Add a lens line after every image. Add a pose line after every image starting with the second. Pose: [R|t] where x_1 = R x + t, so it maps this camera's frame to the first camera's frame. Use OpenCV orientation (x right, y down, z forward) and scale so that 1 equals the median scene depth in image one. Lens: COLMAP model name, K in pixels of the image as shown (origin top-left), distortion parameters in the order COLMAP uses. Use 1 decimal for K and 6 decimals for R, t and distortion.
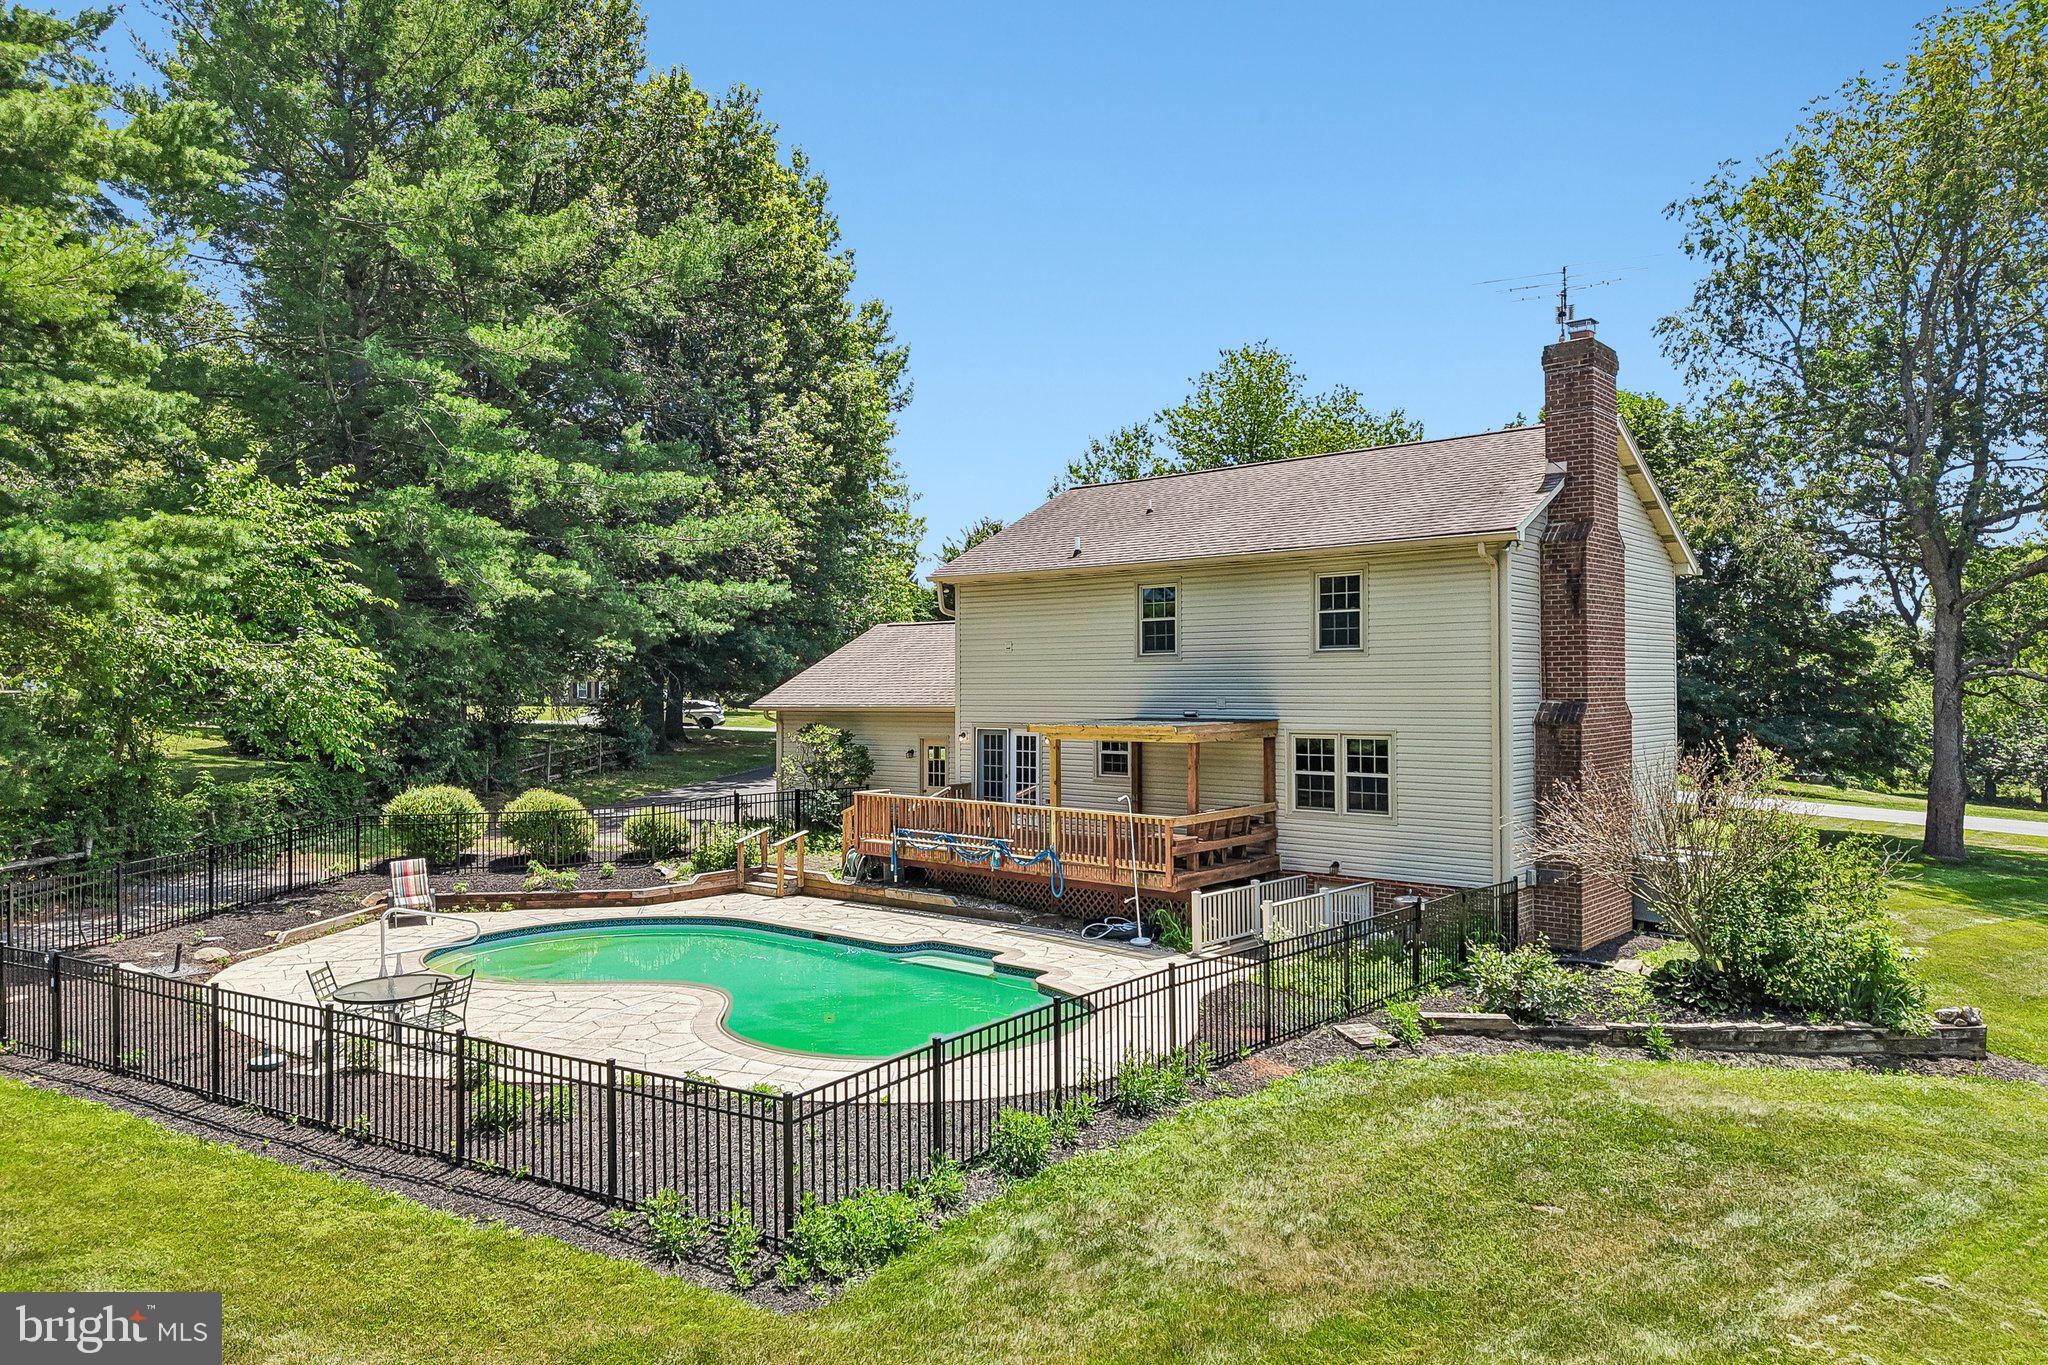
lens RADIAL K [[1433.4, 0, 1027.9], [0, 1433.4, 679.5], [0, 0, 1]] dist [0.047040, -0.081474]
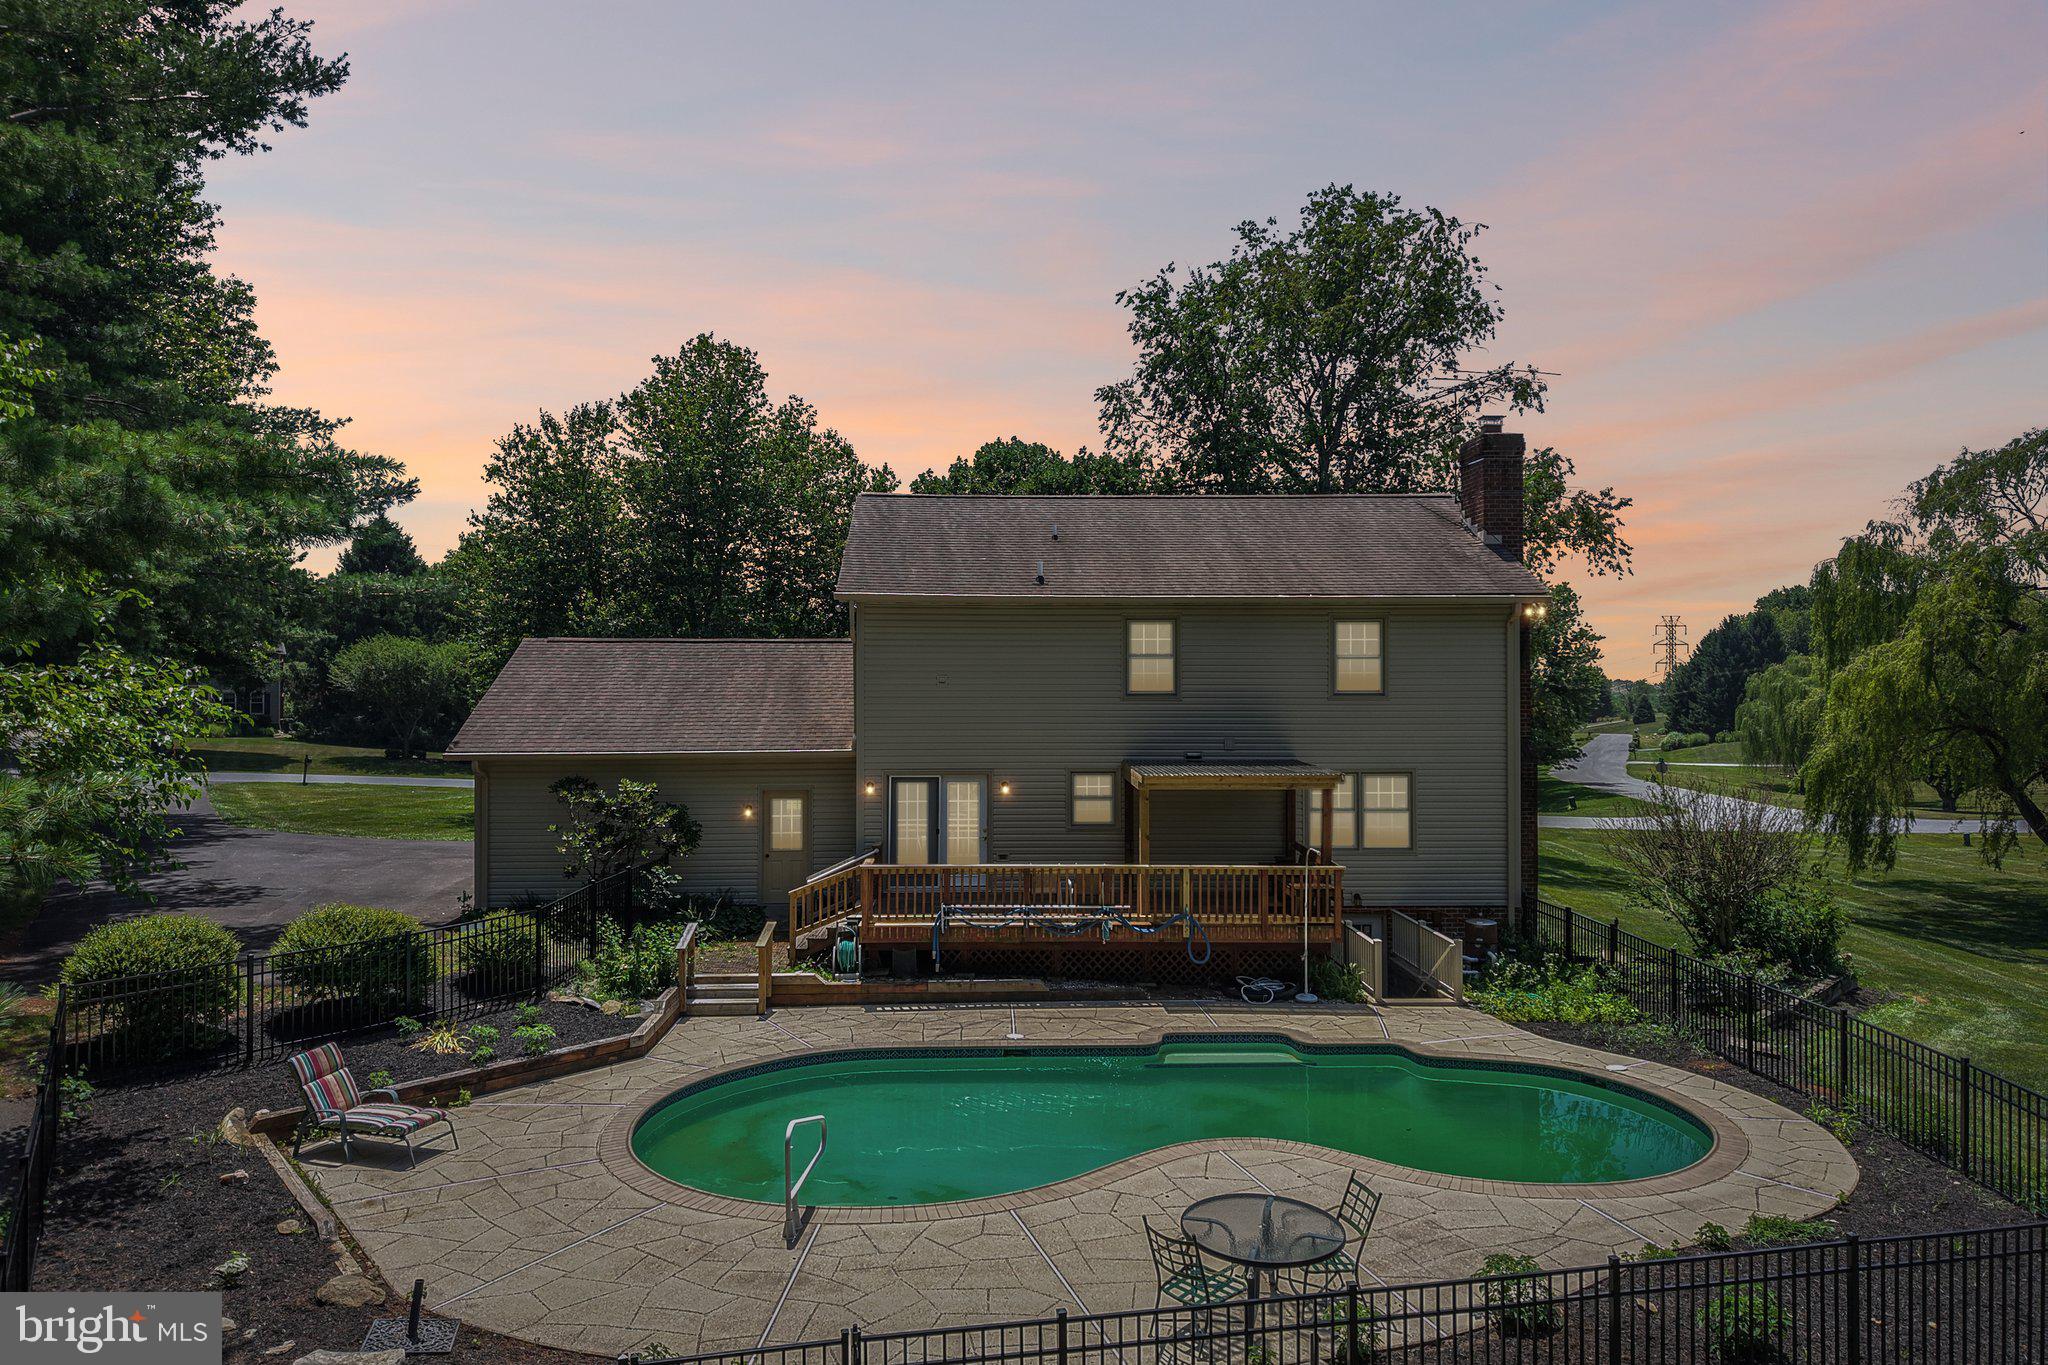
lens RADIAL K [[1374.9, 0, 1024.0], [0, 1374.9, 682.5], [0, 0, 1]] dist [0.001317, -0.000006]
pose [[0.714652, 0.005888, 0.699456, -0.478587], [-0.012422, 0.999914, 0.004274, -0.021993], [-0.699370, -0.011743, 0.714663, 0.318481]]
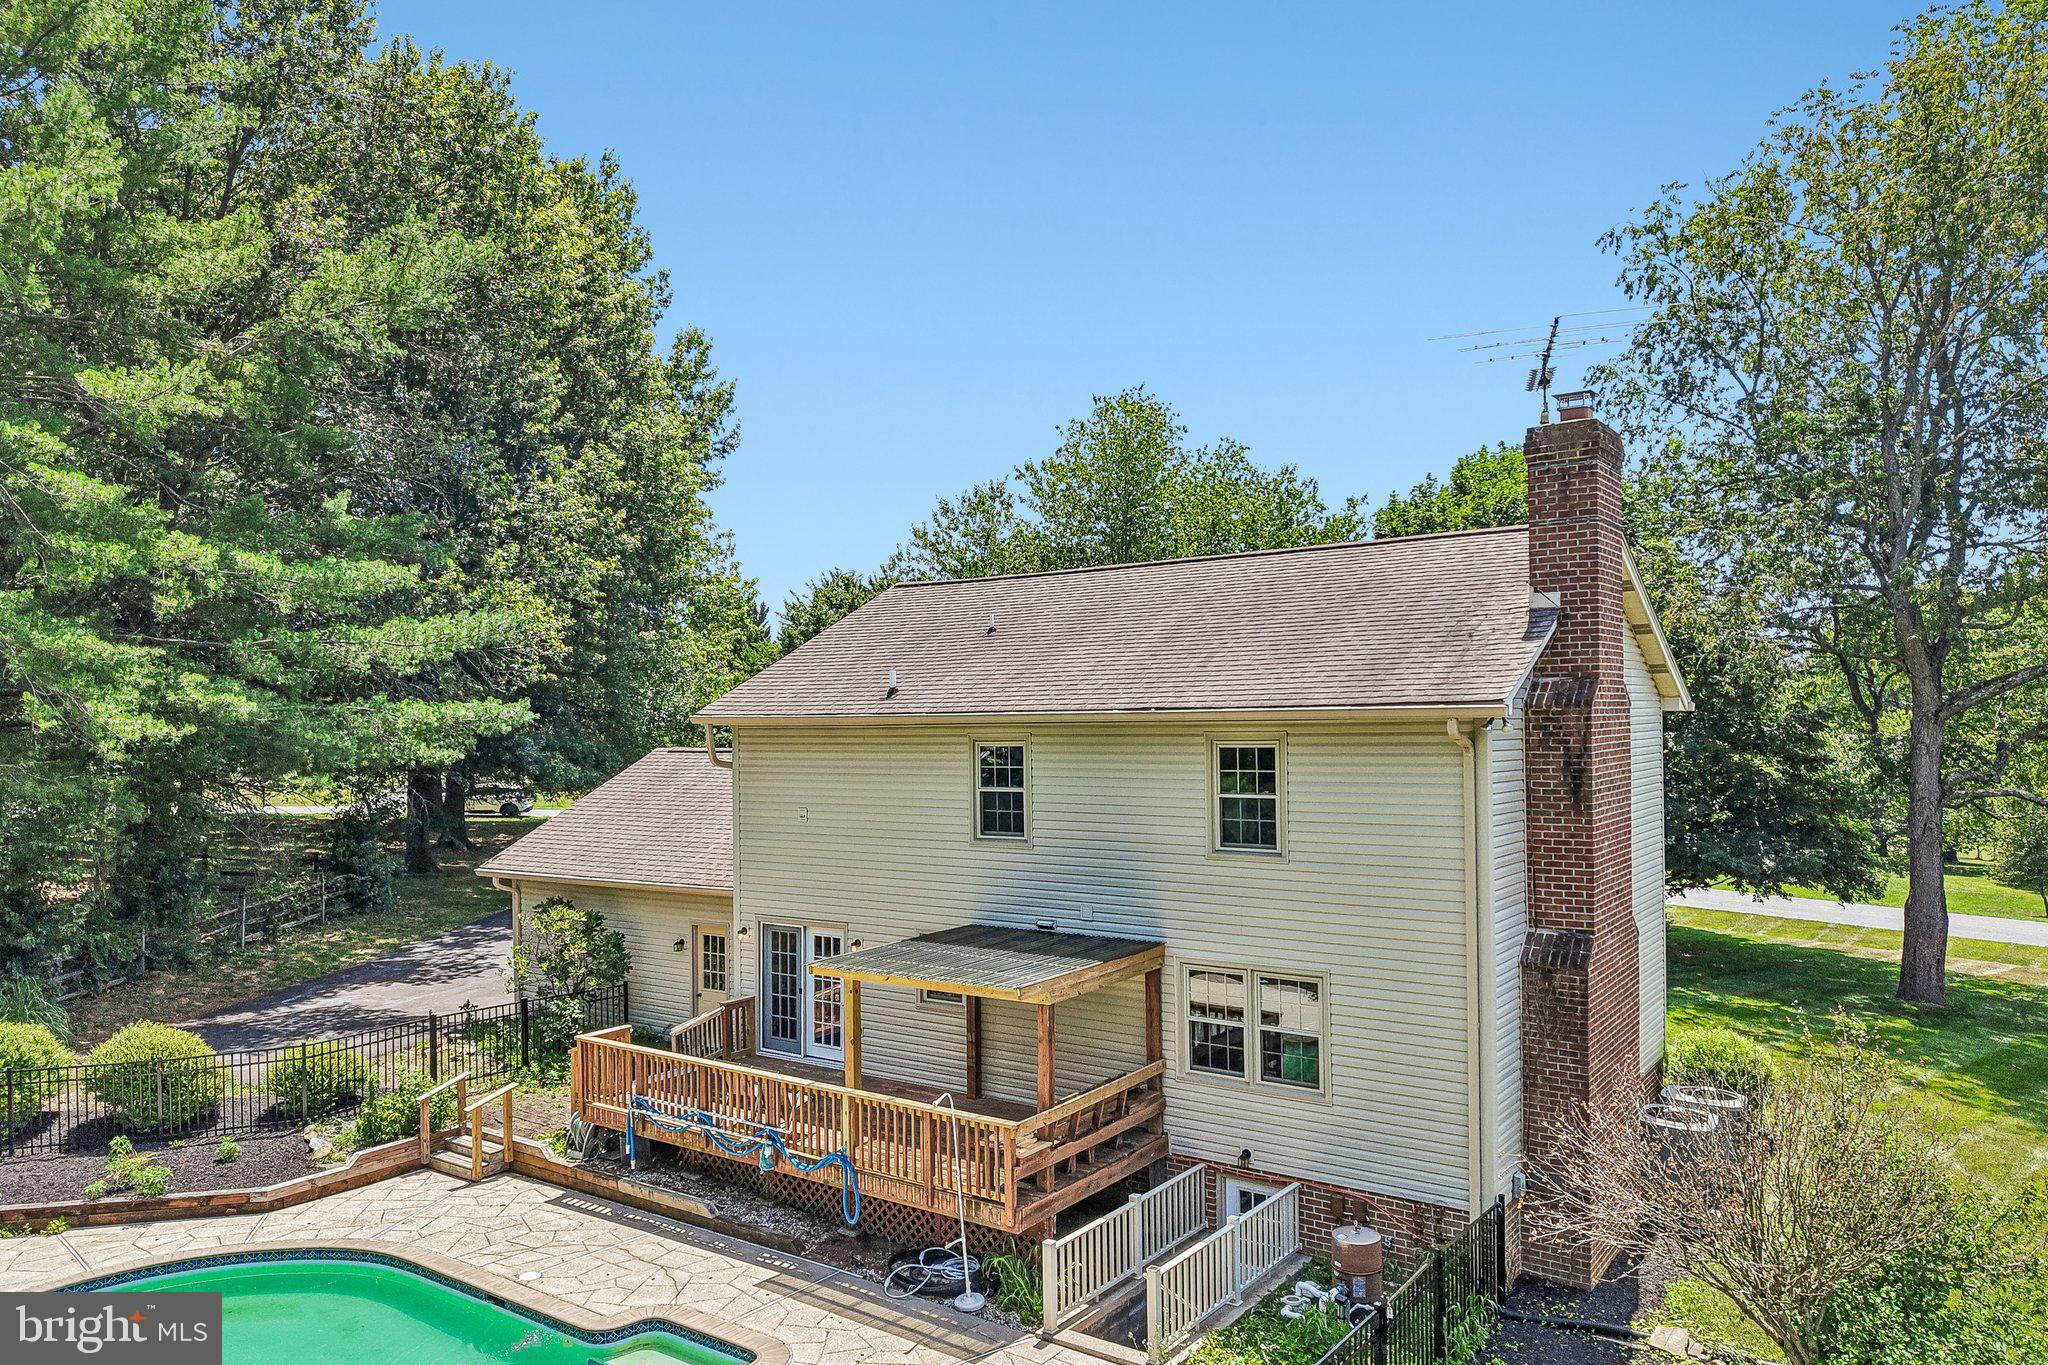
lens RADIAL K [[1353.6, 0, 1032.2], [0, 1353.6, 694.9], [0, 0, 1]] dist [0.036119, -0.035622]
pose [[0.996384, -0.010371, 0.084329, 0.039236], [0.009321, 0.999874, 0.012825, -0.078902], [-0.084451, -0.011993, 0.996355, 0.246905]]
